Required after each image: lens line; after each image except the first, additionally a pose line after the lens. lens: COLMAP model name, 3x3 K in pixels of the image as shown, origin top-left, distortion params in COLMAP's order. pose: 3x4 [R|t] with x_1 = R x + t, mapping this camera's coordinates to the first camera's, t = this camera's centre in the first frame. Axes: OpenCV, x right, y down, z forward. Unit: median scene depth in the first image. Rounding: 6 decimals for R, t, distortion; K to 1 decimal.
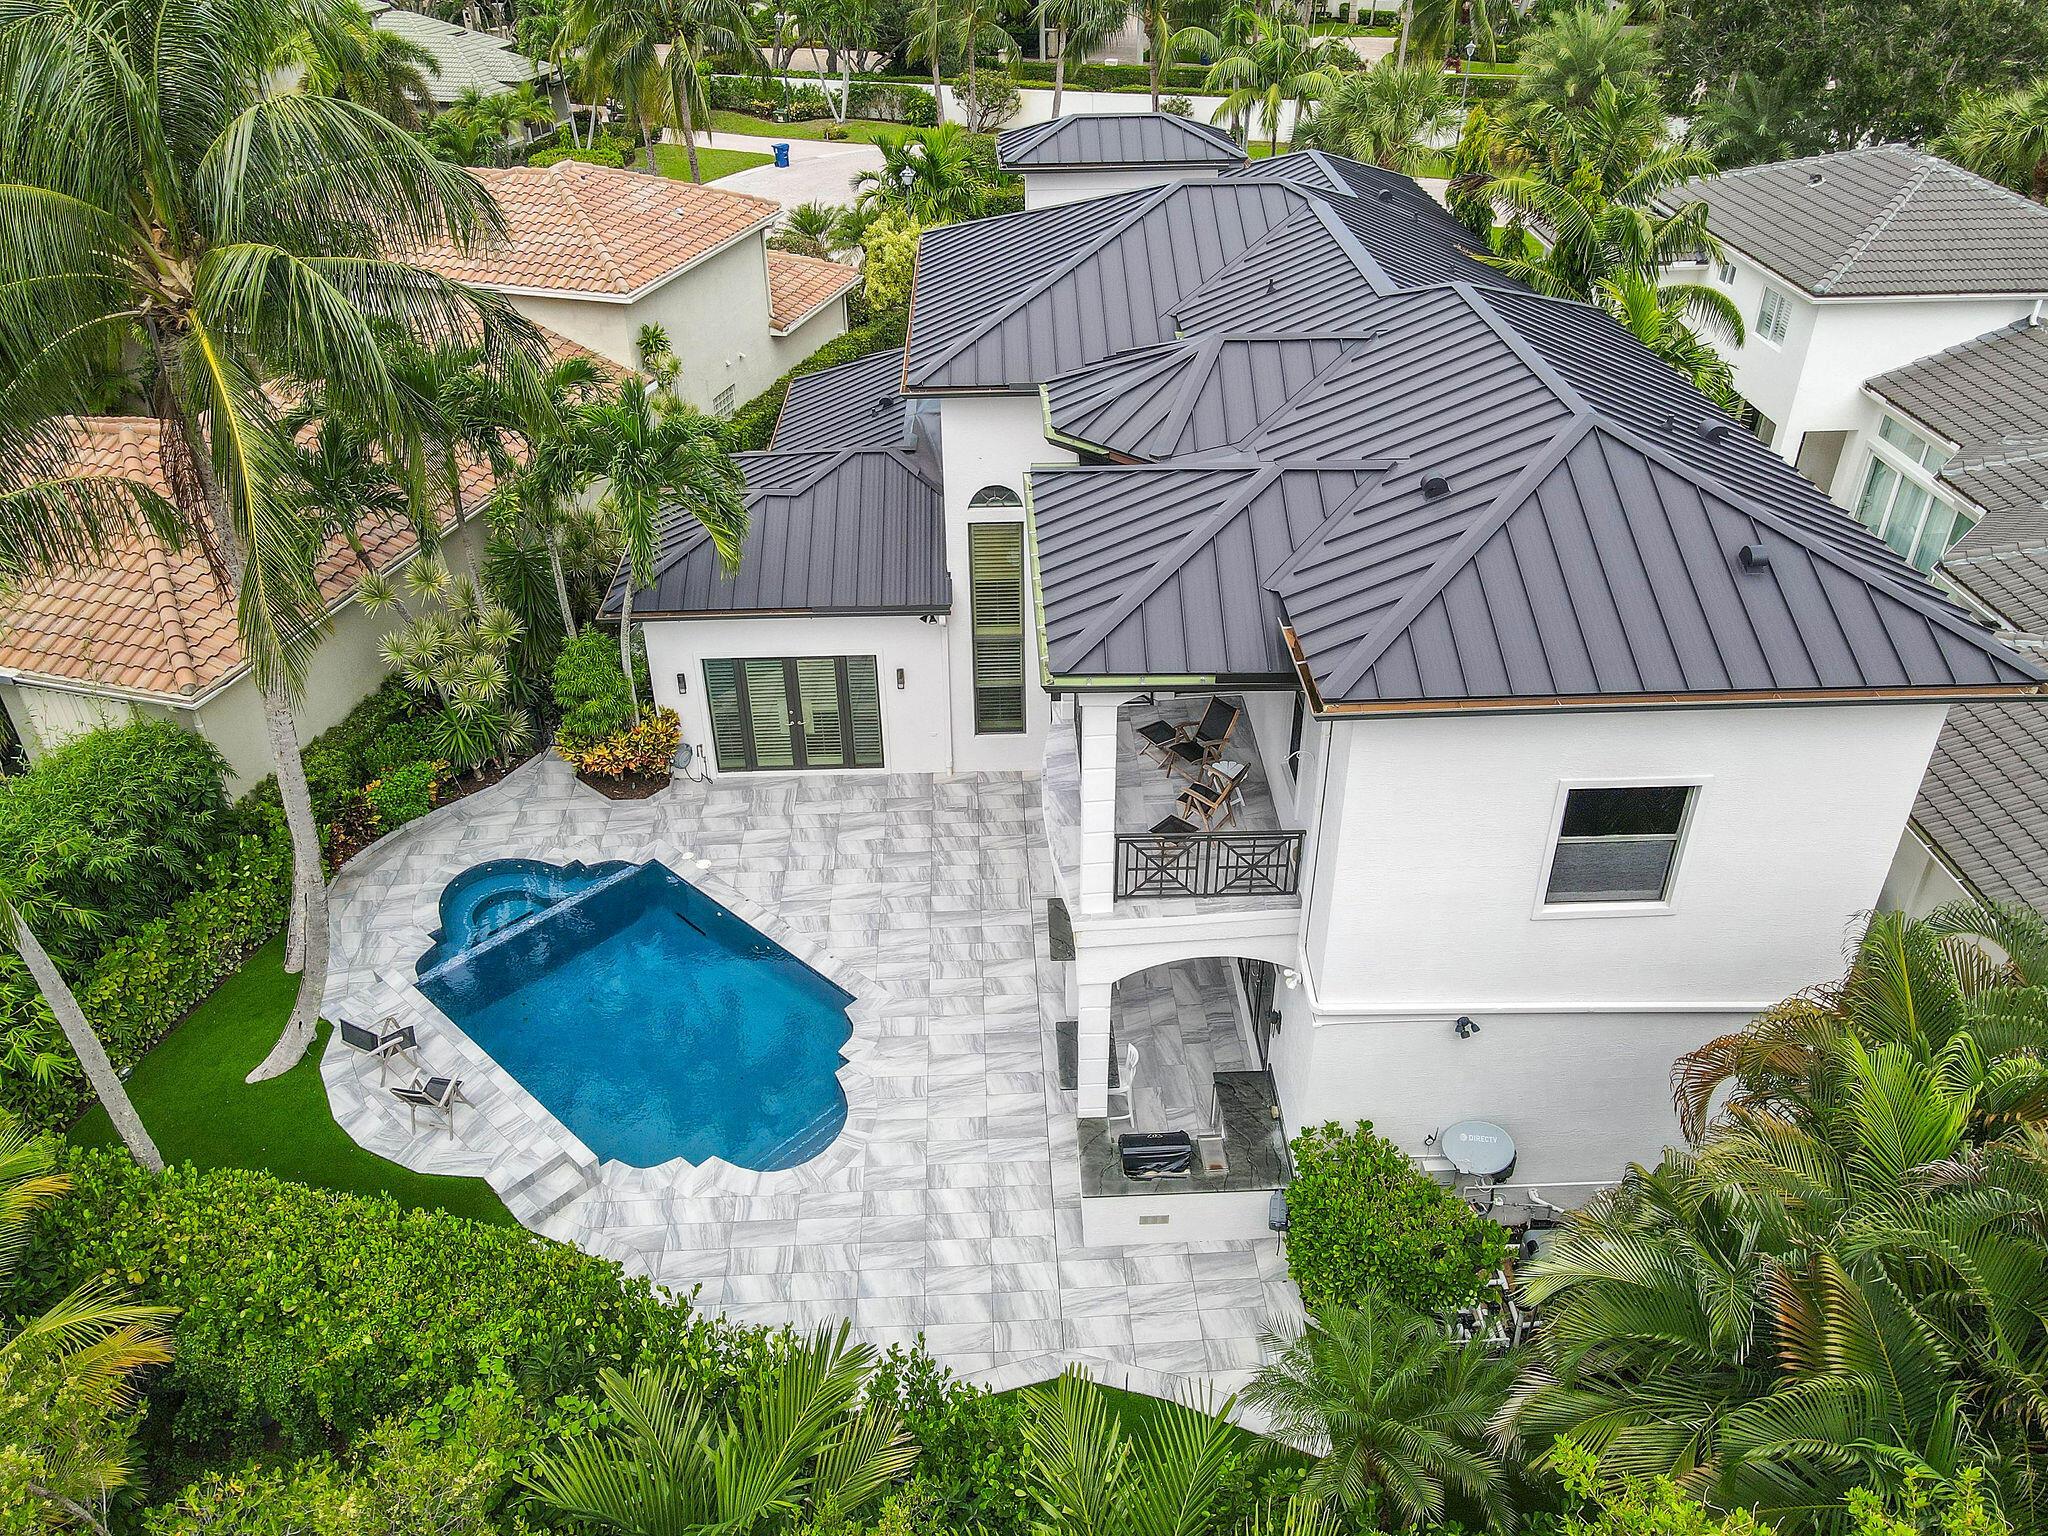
lens RADIAL K [[1505.1, 0, 1022.3], [0, 1505.1, 727.9], [0, 0, 1]] dist [0.013983, 0.000877]
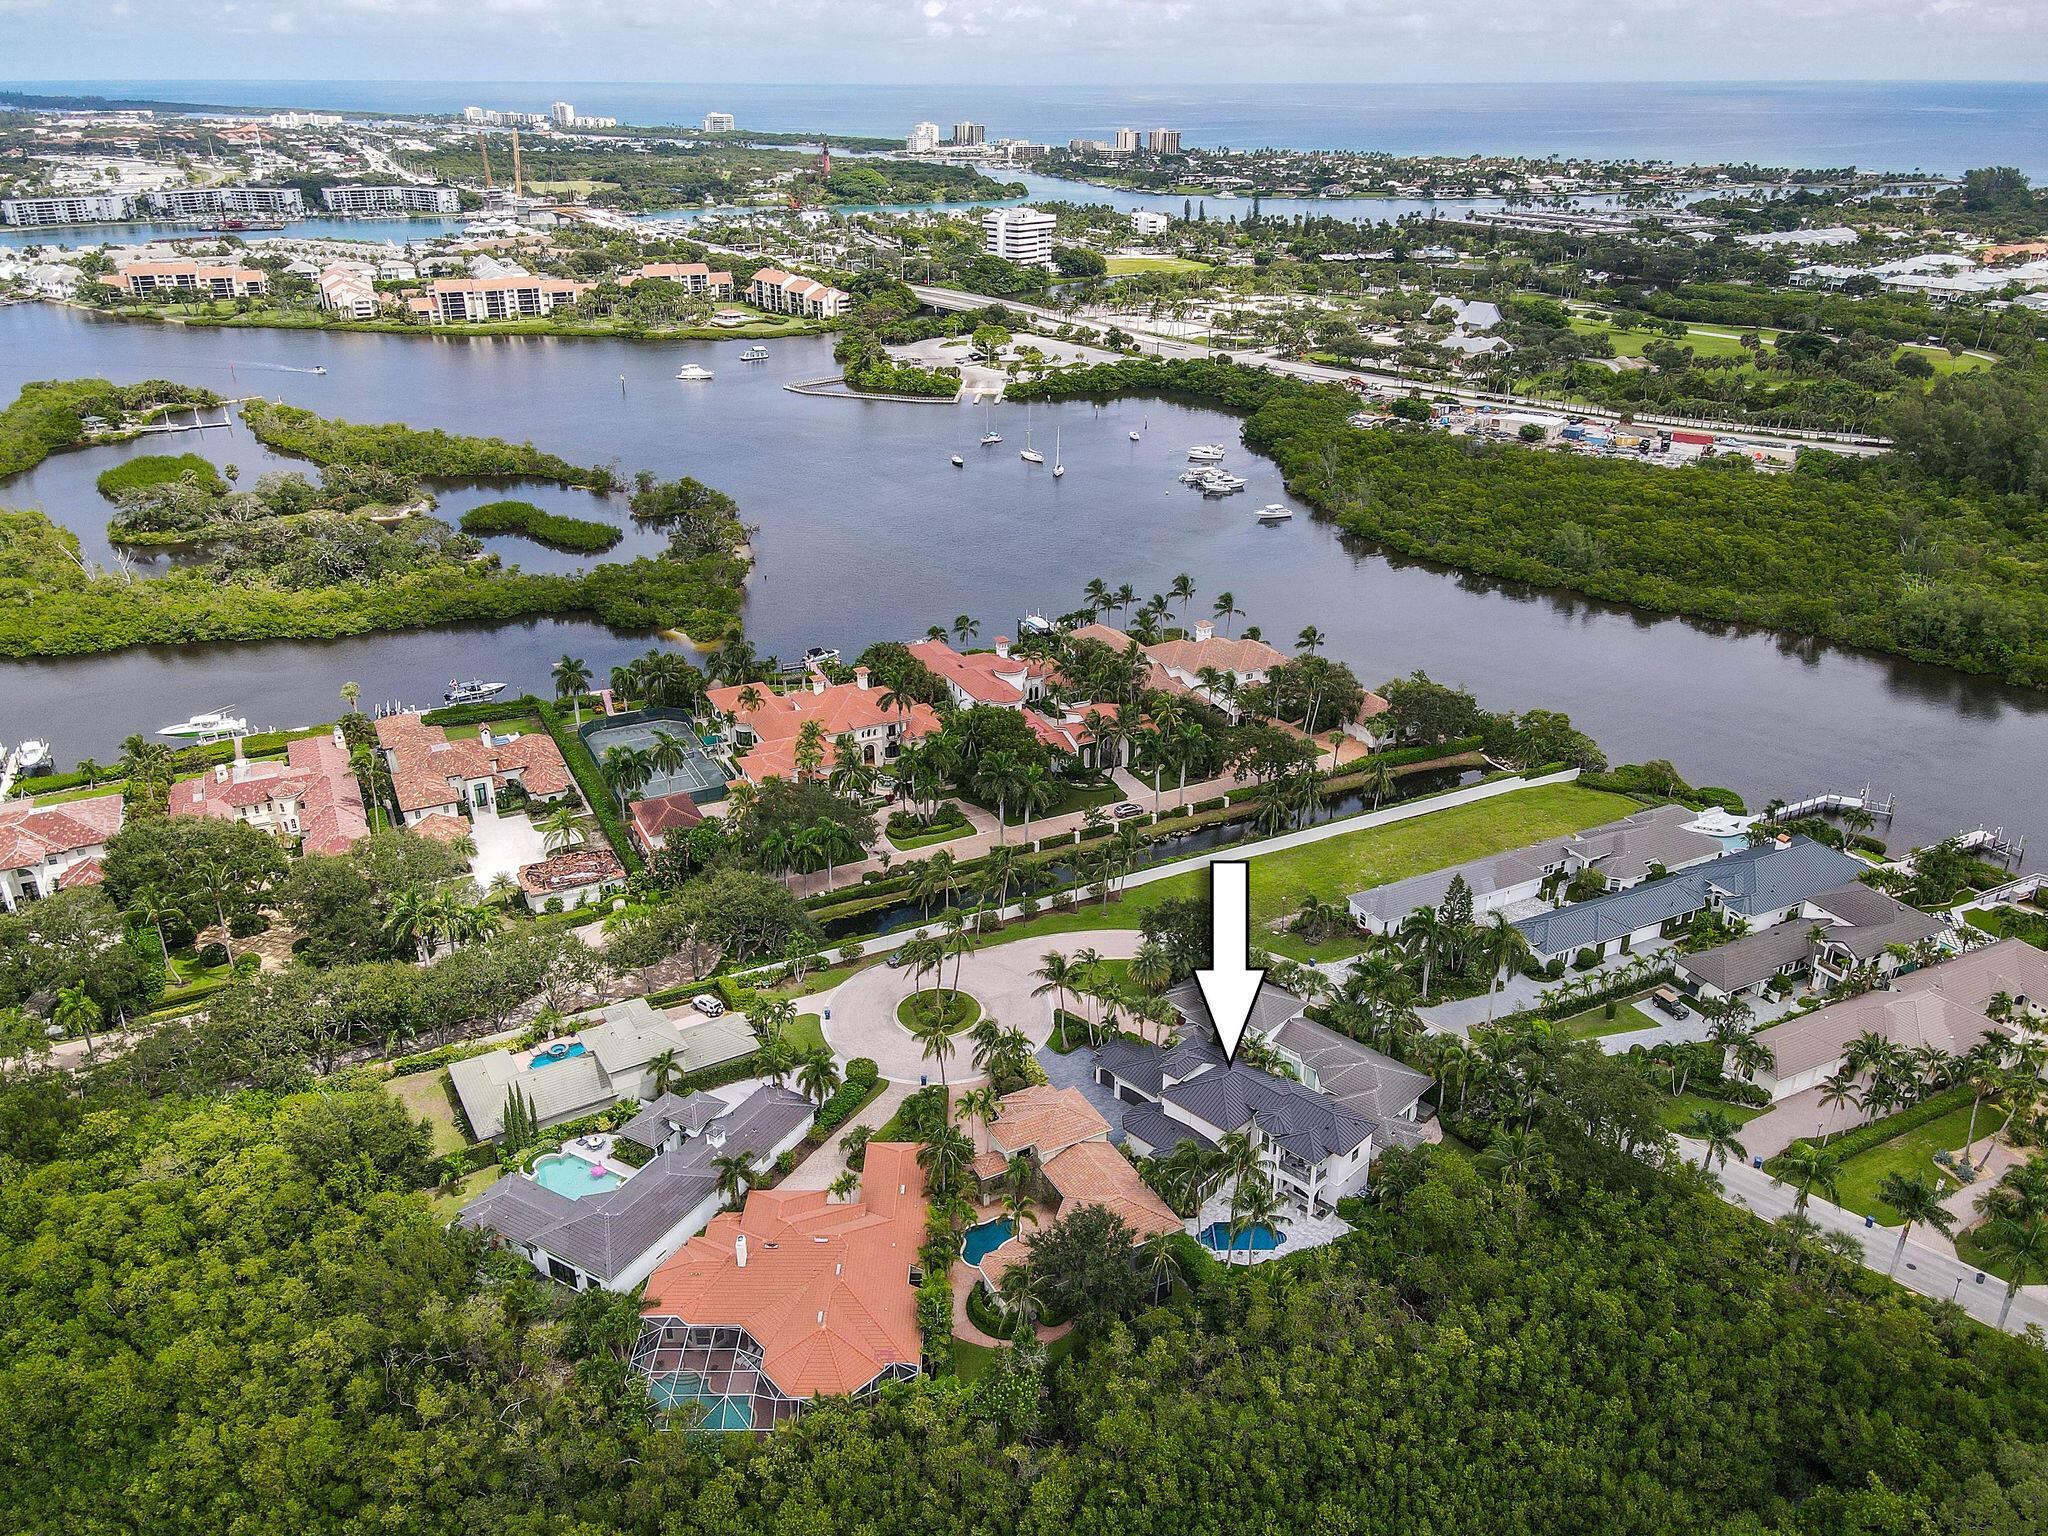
lens RADIAL K [[1491.3, 0, 1022.9], [0, 1491.3, 734.4], [0, 0, 1]] dist [0.012952, 0.006278]
pose [[0.722464, -0.266714, 0.637894, -4.733401], [0.363455, 0.931347, -0.022228, -2.180681], [-0.588172, 0.247905, 0.769803, -4.217425]]
